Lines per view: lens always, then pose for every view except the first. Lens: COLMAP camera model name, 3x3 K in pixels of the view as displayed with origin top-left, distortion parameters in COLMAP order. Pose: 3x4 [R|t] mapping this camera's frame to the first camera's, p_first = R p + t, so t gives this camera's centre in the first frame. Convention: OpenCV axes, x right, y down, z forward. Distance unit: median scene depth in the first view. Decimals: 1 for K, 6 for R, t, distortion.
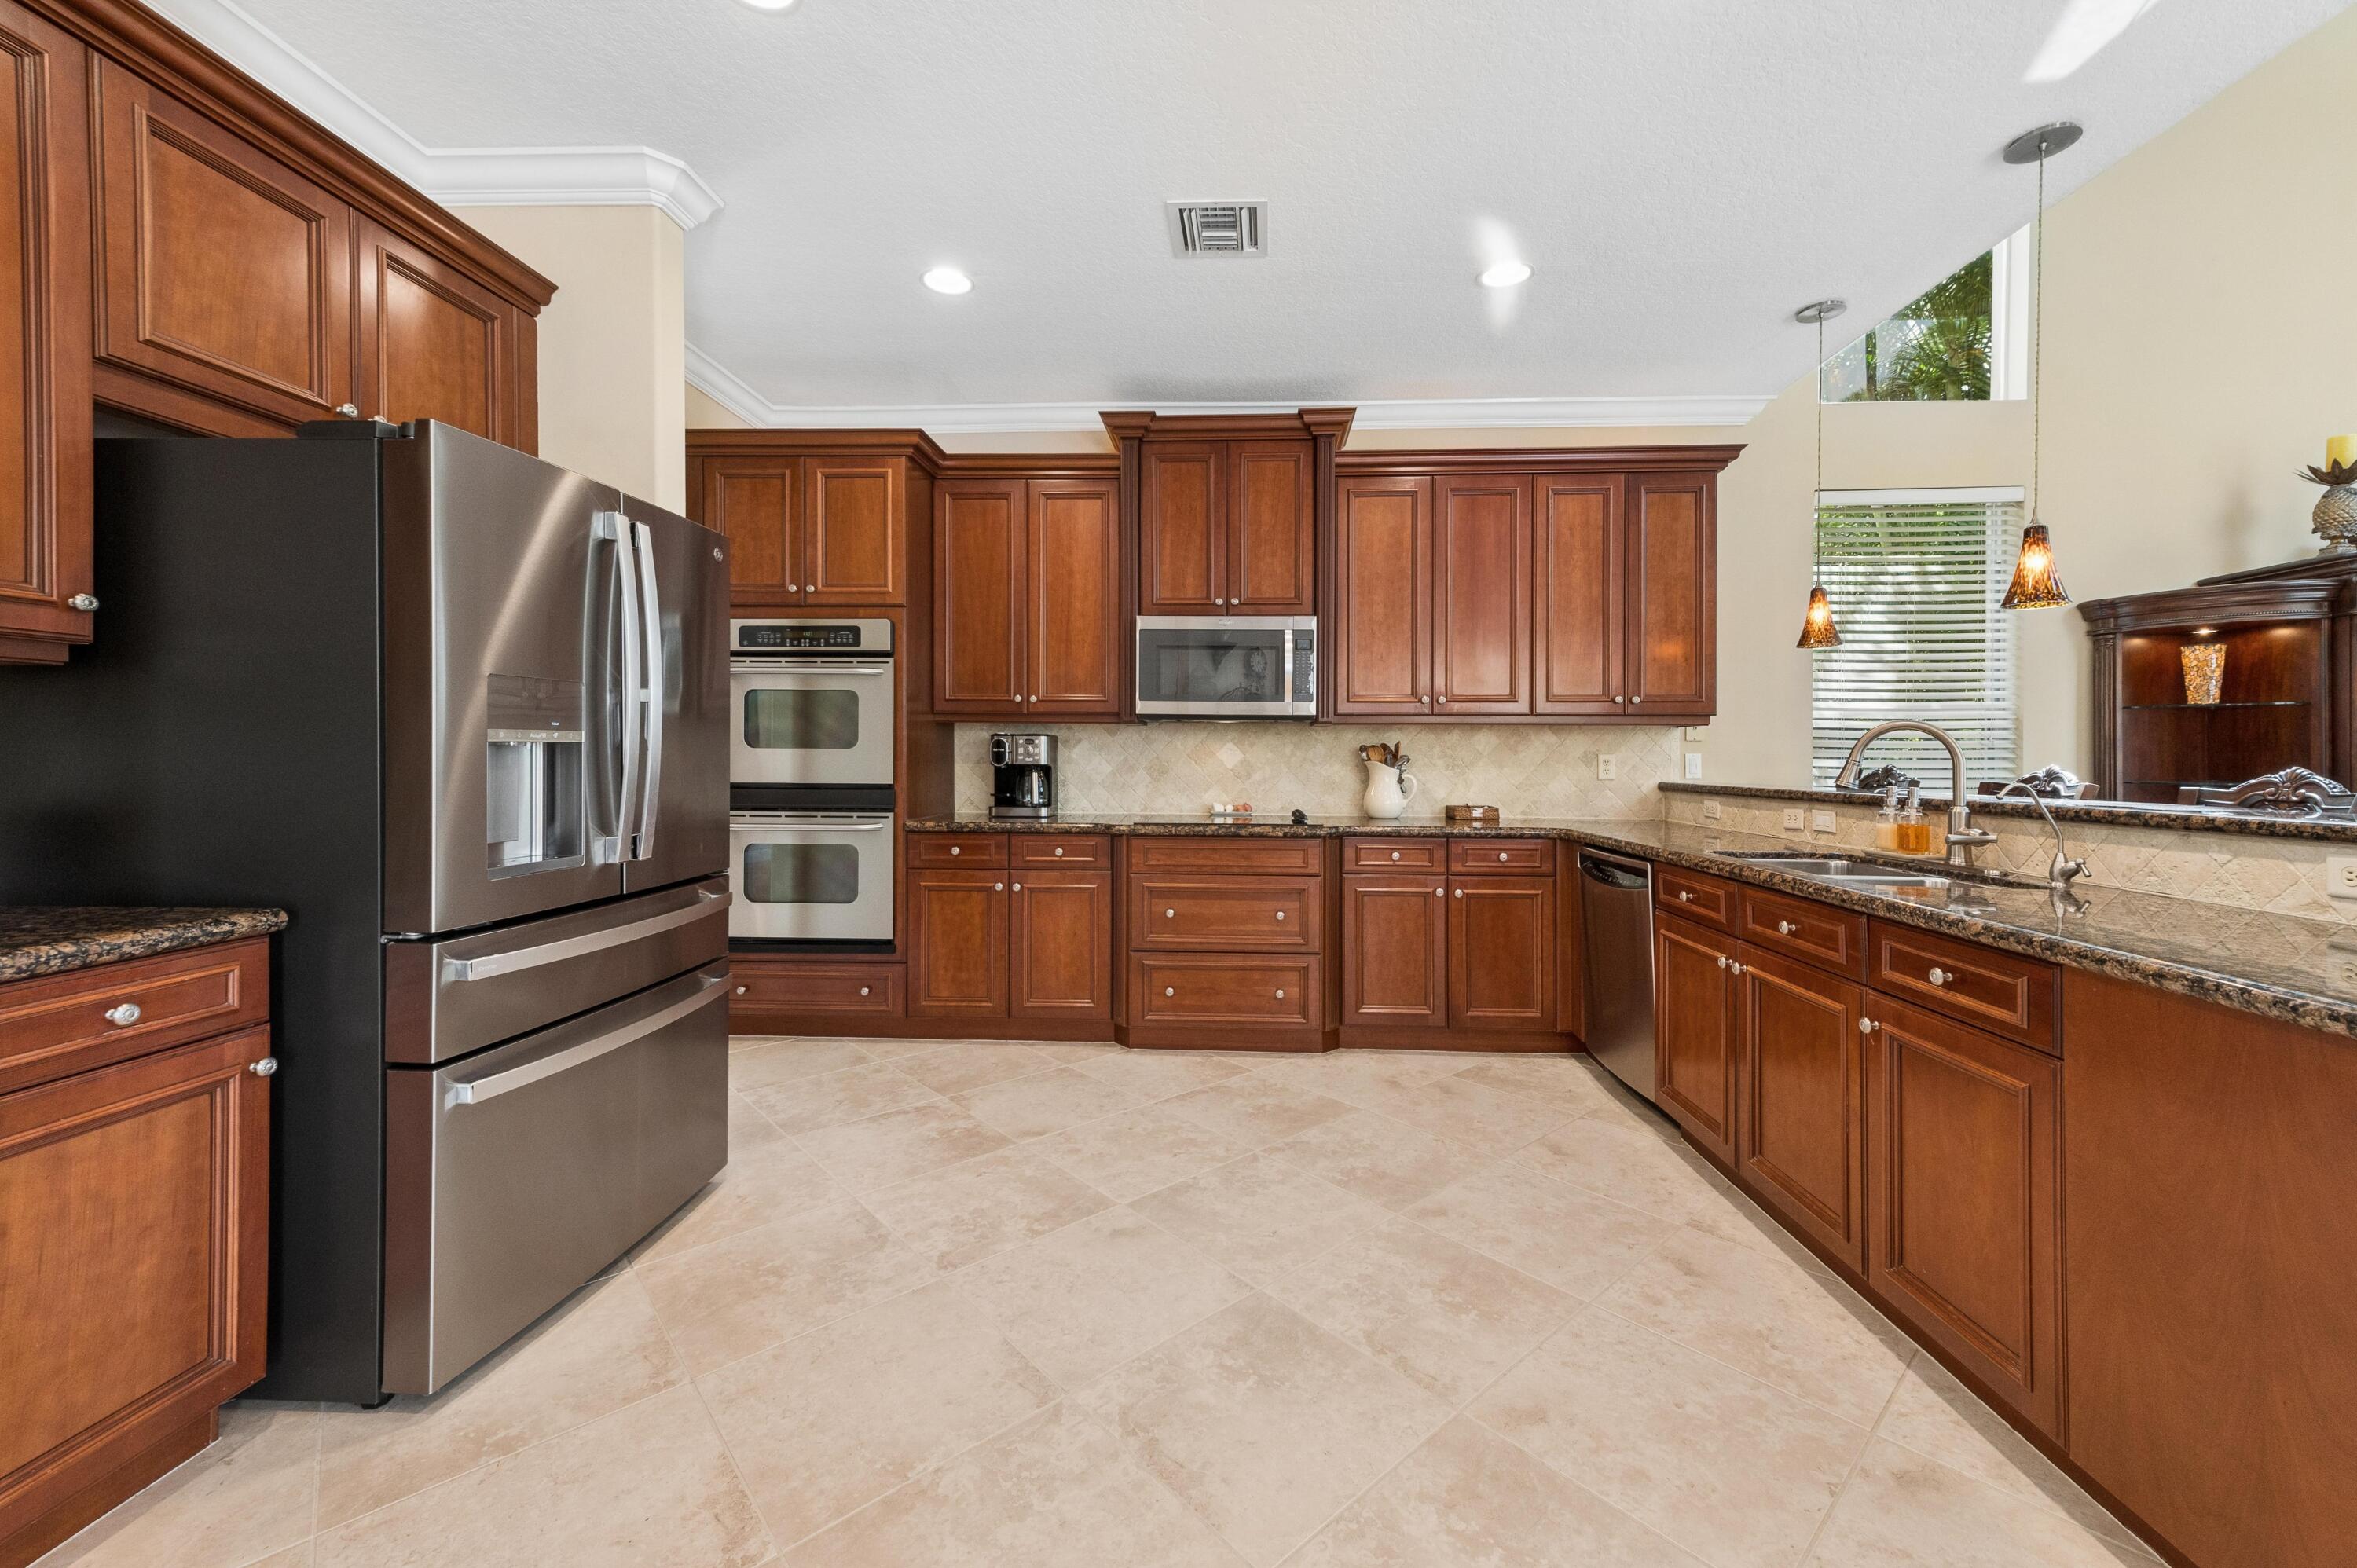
lens RADIAL K [[926.4, 0, 1205.4], [0, 926.4, 753.3], [0, 0, 1]] dist [0.019664, 0.000043]
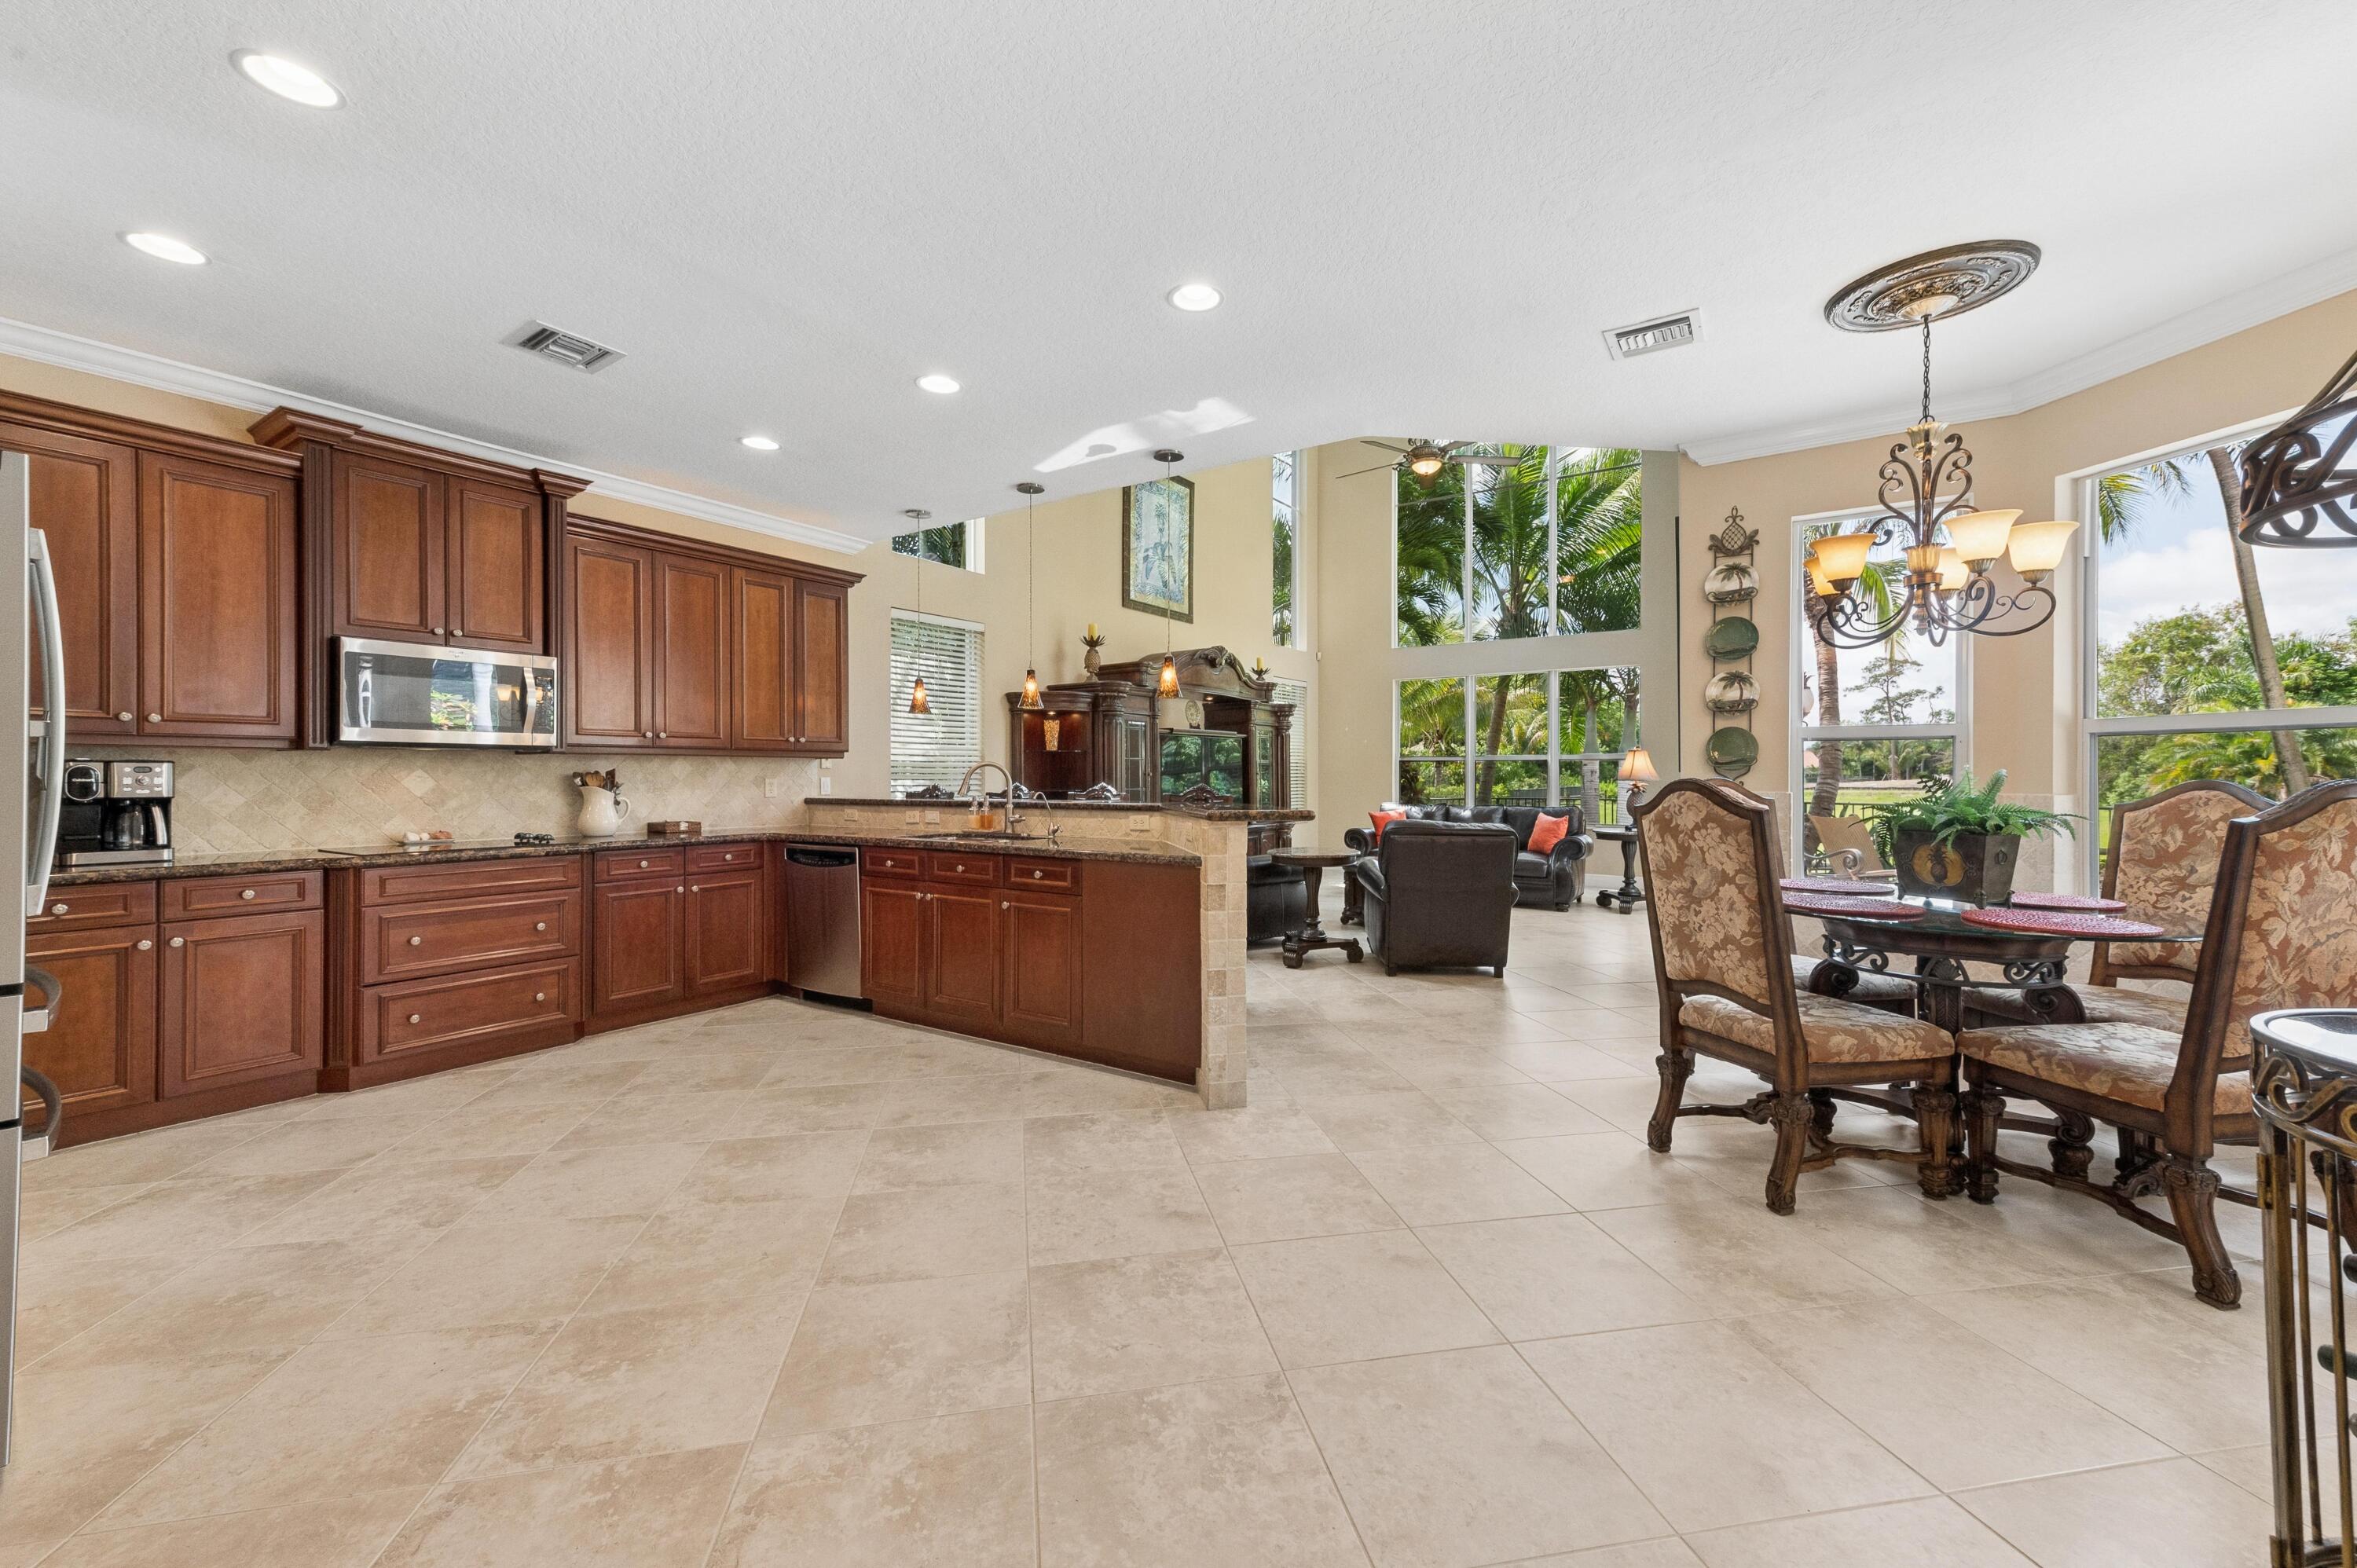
lens RADIAL K [[923.1, 0, 1176.7], [0, 923.1, 770.8], [0, 0, 1]] dist [0.017431, -0.000027]
pose [[0.525051, -0.001872, 0.851069, -0.441825], [0.002562, 0.999997, 0.000619, -0.010246], [-0.851067, 0.001855, 0.525054, -0.225278]]
